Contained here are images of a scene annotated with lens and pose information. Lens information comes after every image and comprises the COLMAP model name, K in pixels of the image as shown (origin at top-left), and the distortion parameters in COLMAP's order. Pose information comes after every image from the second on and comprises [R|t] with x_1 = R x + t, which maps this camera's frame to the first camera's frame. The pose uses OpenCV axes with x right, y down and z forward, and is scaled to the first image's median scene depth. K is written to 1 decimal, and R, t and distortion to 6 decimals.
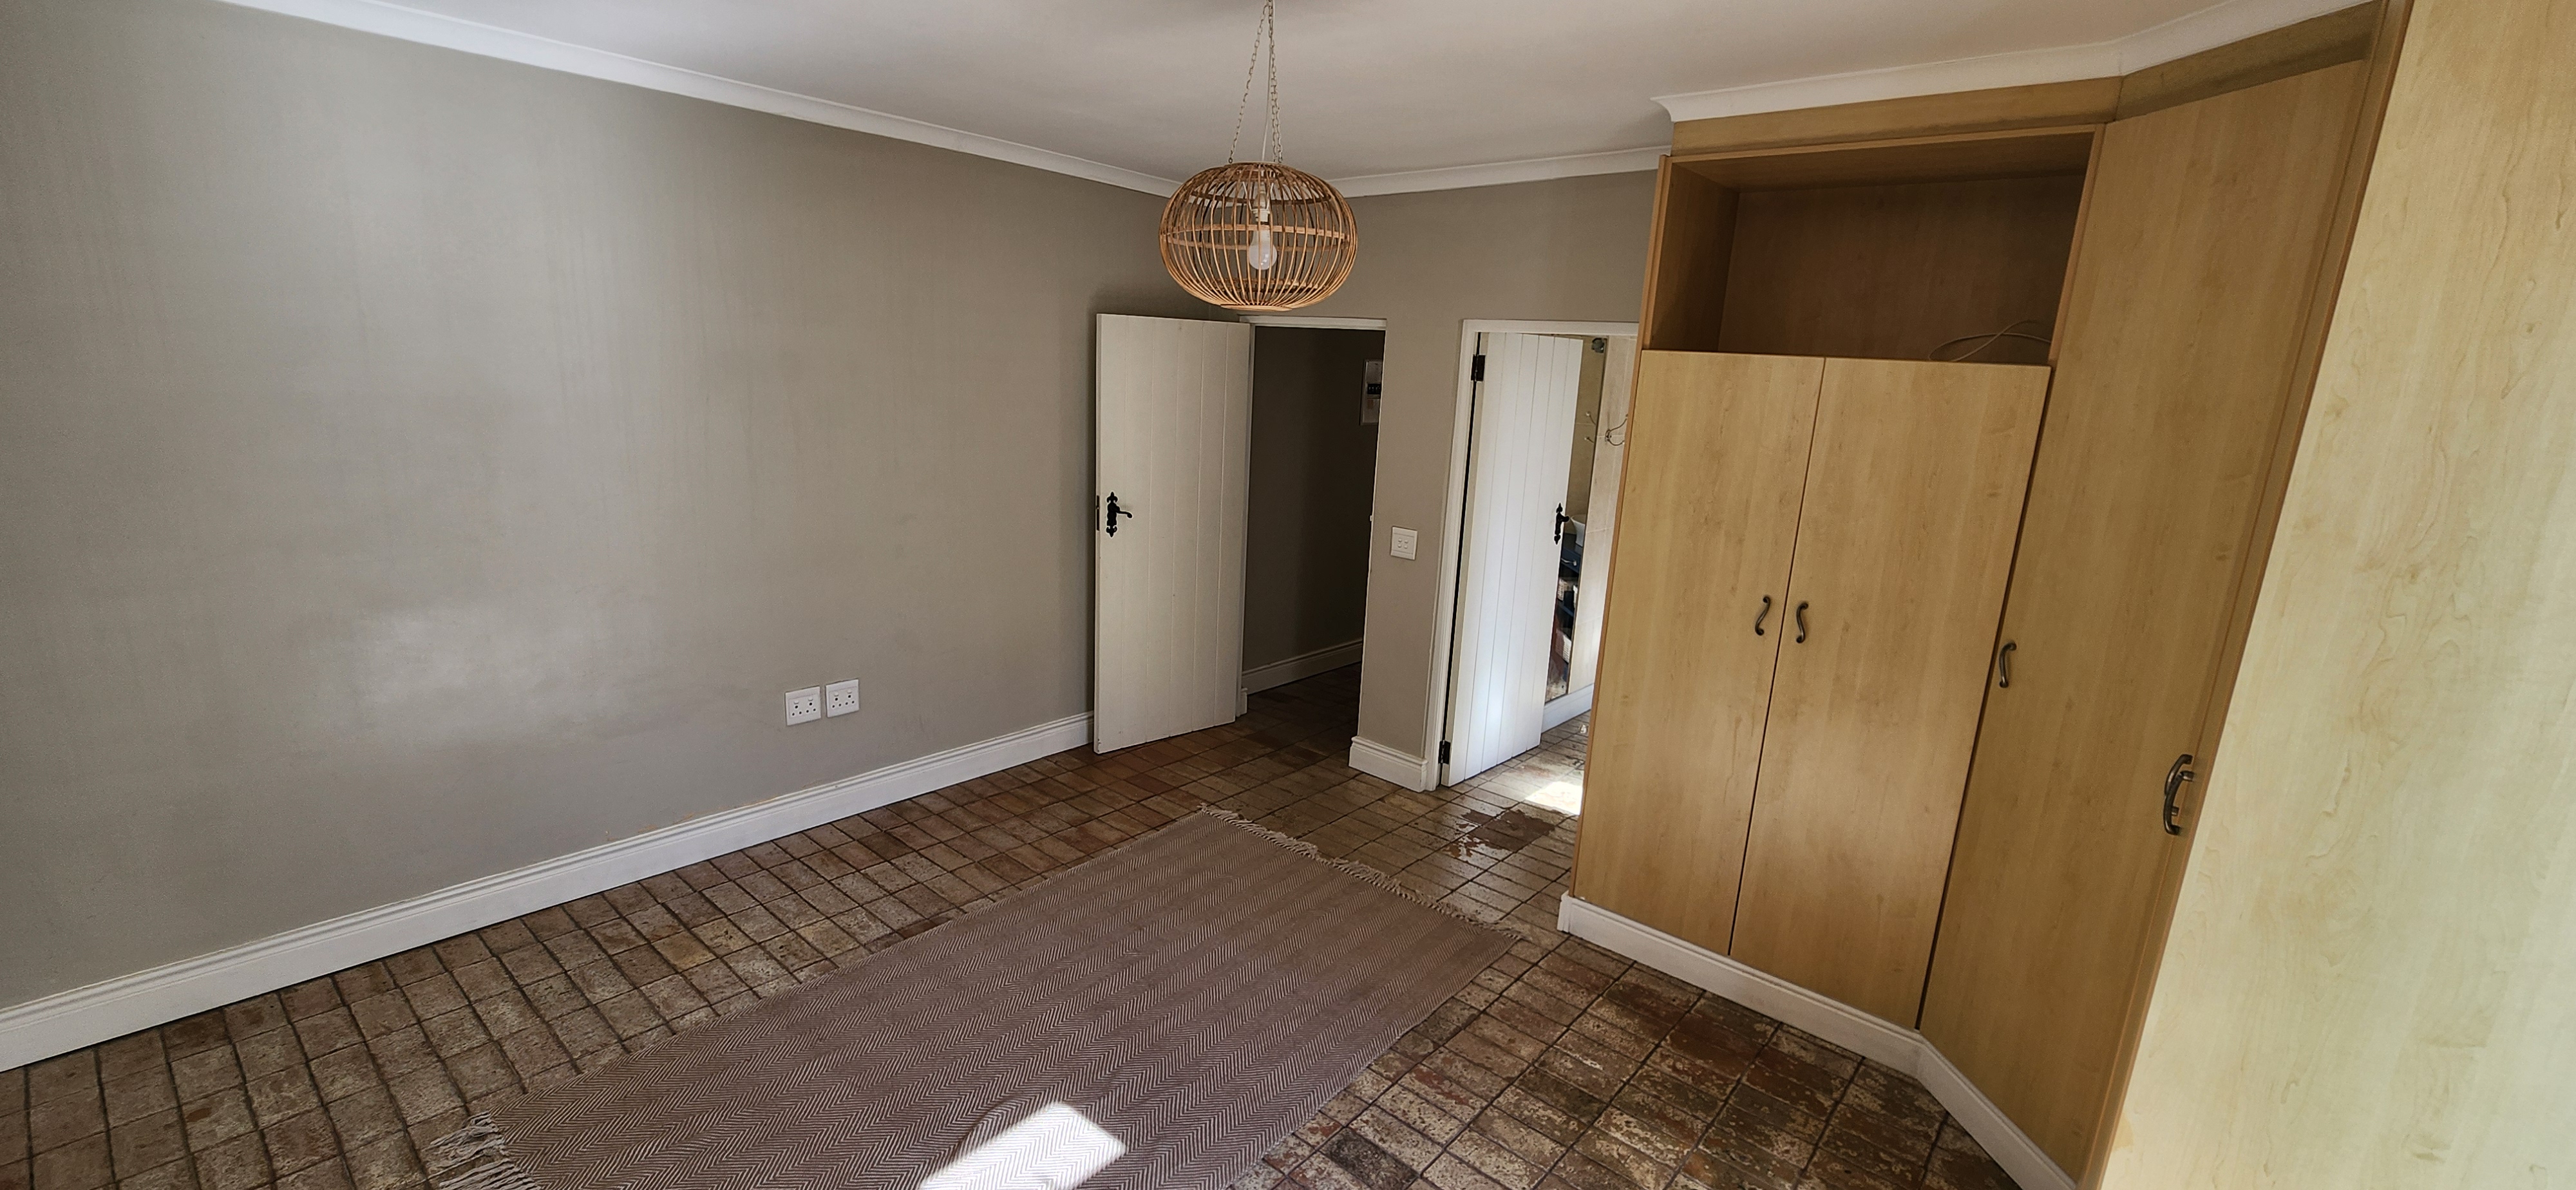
lens RADIAL K [[1047.3, 0, 1288.0], [0, 1047.3, 595.0], [0, 0, 1]] dist [-0.001095, -0.001530]
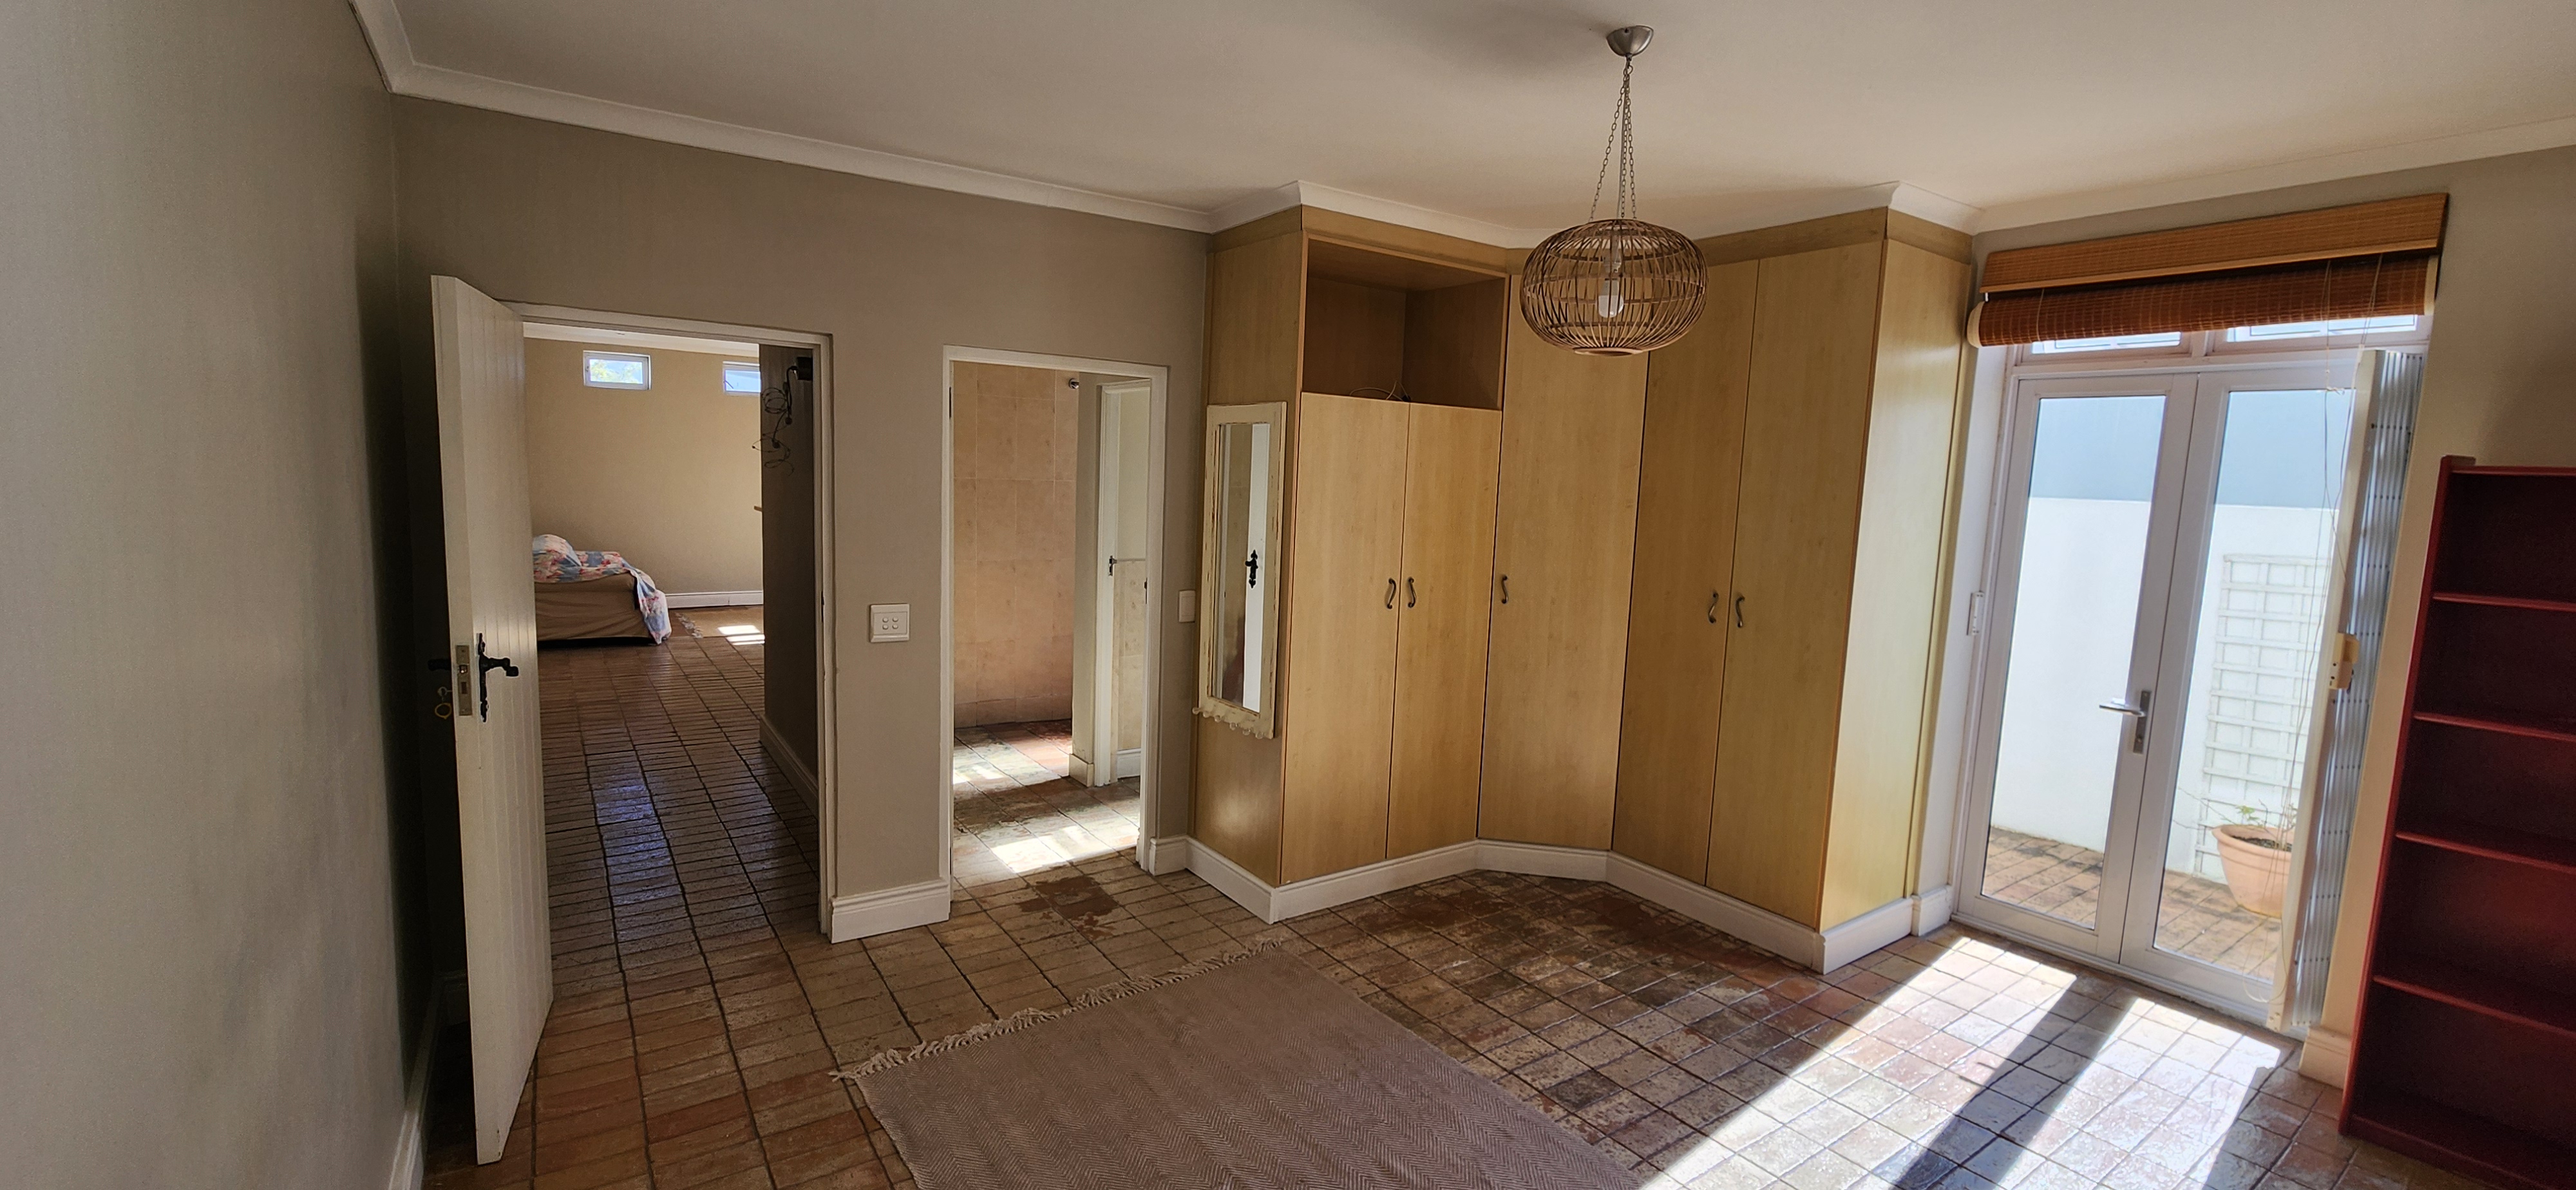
lens RADIAL K [[1047.3, 0, 1288.0], [0, 1047.3, 595.0], [0, 0, 1]] dist [-0.001095, -0.001530]
pose [[0.236968, -0.153811, 0.959265, -0.837051], [0.190543, 0.975569, 0.109355, -0.145381], [-0.952649, 0.156868, 0.260486, 0.757271]]
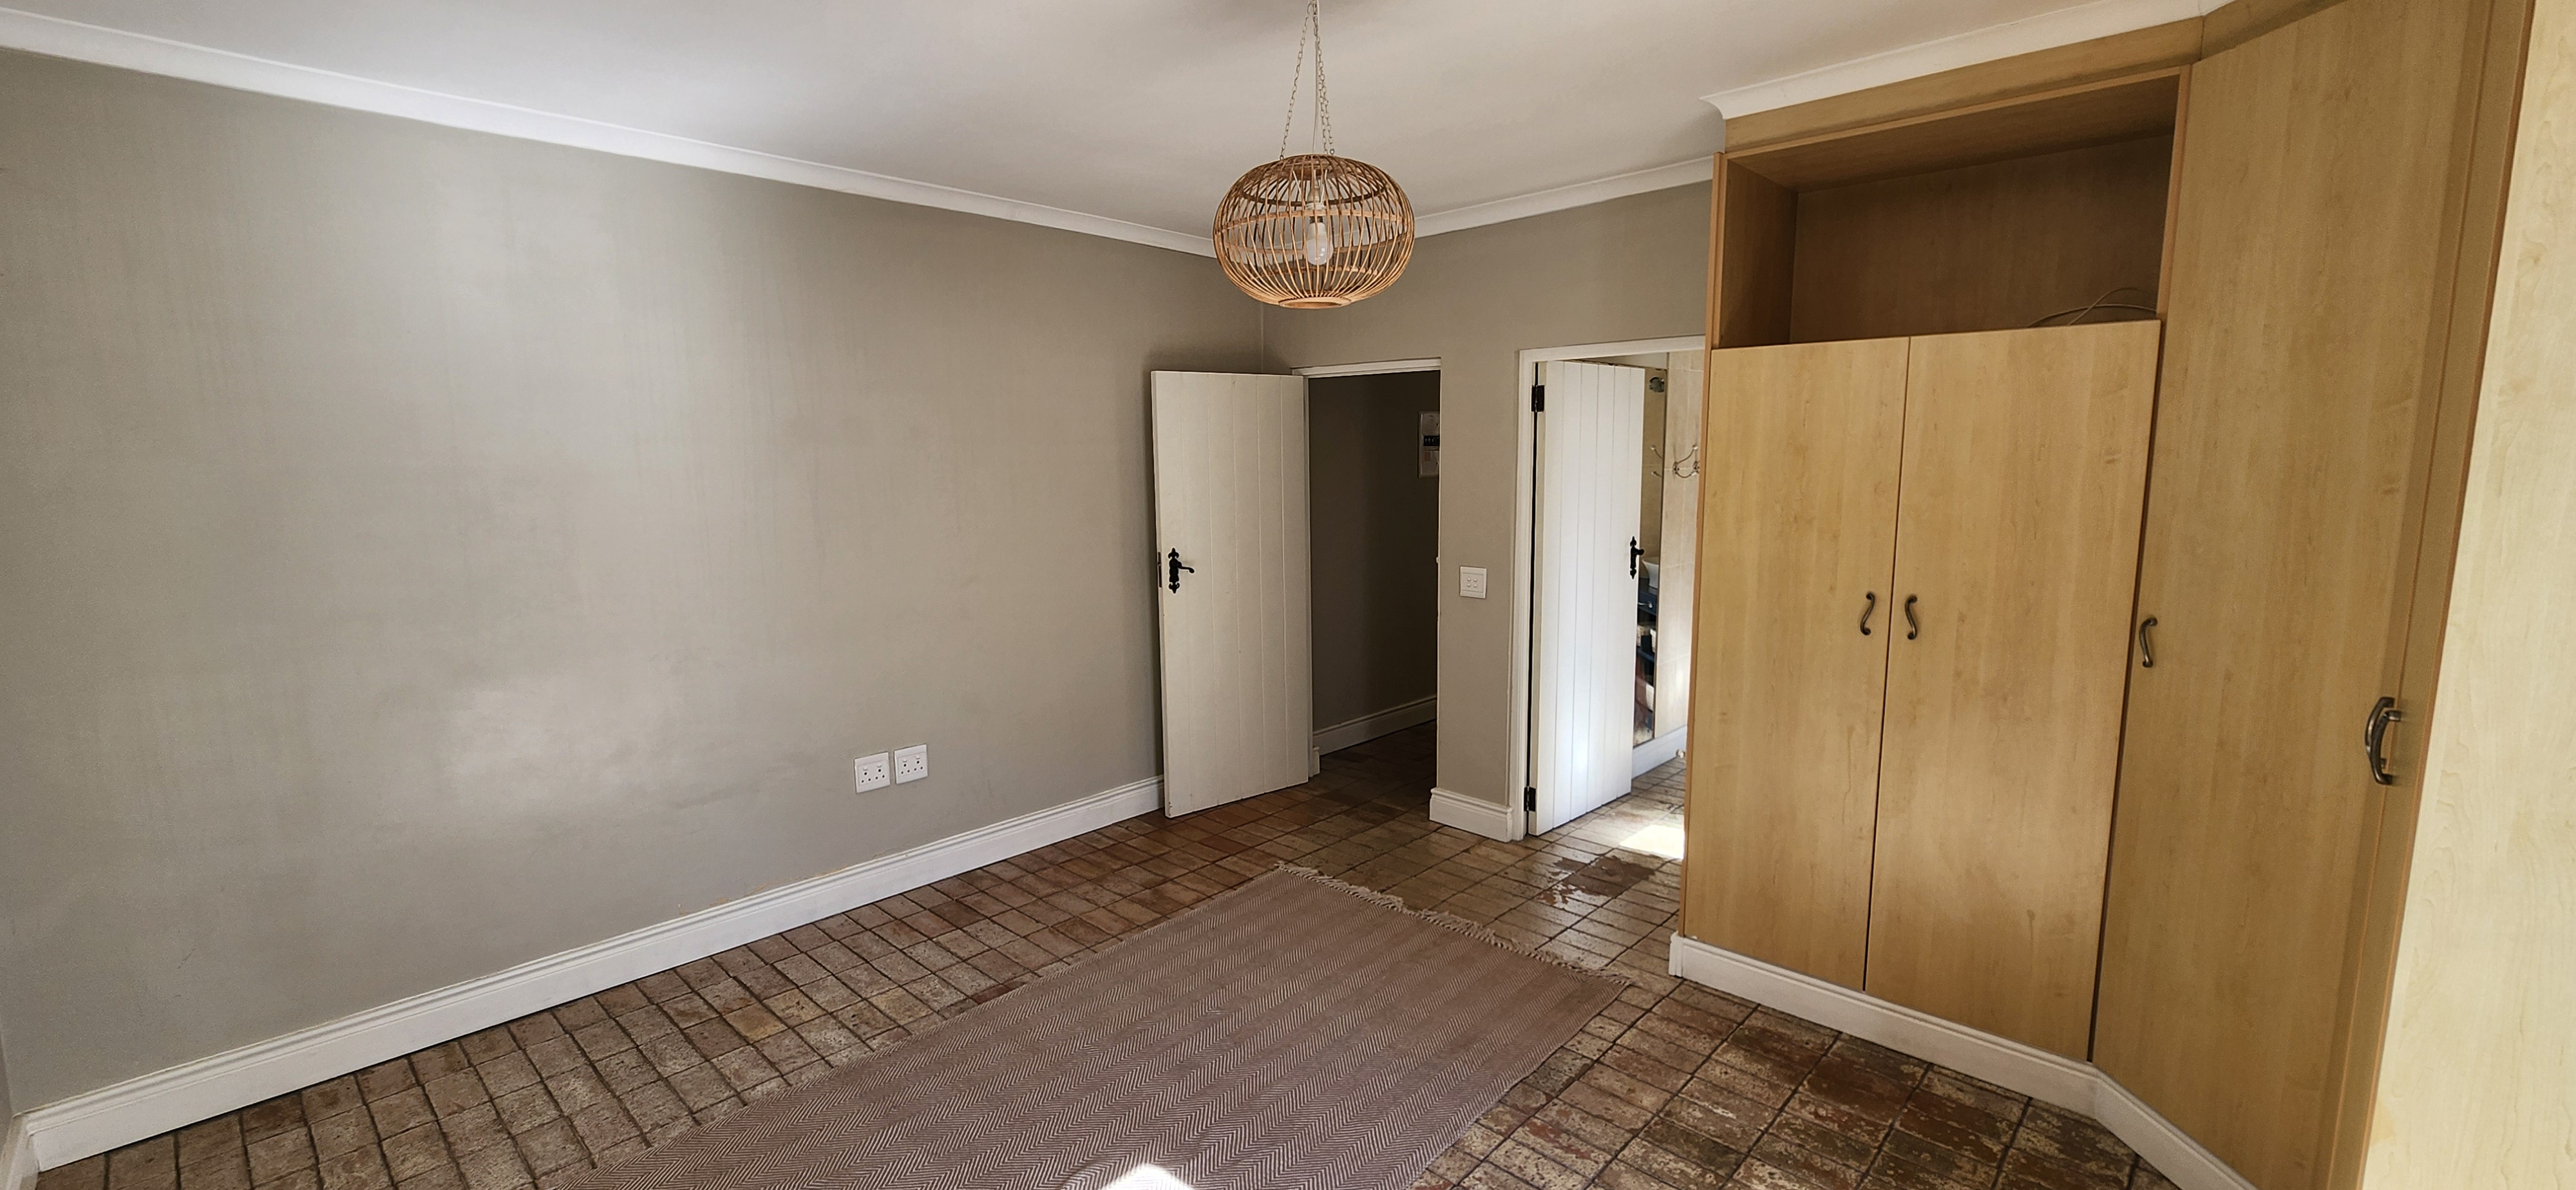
lens RADIAL K [[1052.6, 0, 1288.0], [0, 1052.6, 595.0], [0, 0, 1]] dist [-0.002568, -0.000666]
pose [[0.997051, -0.054270, -0.054265, -0.012272], [0.049384, 0.994927, -0.087649, 0.058723], [0.058747, 0.084711, 0.994672, 0.029170]]
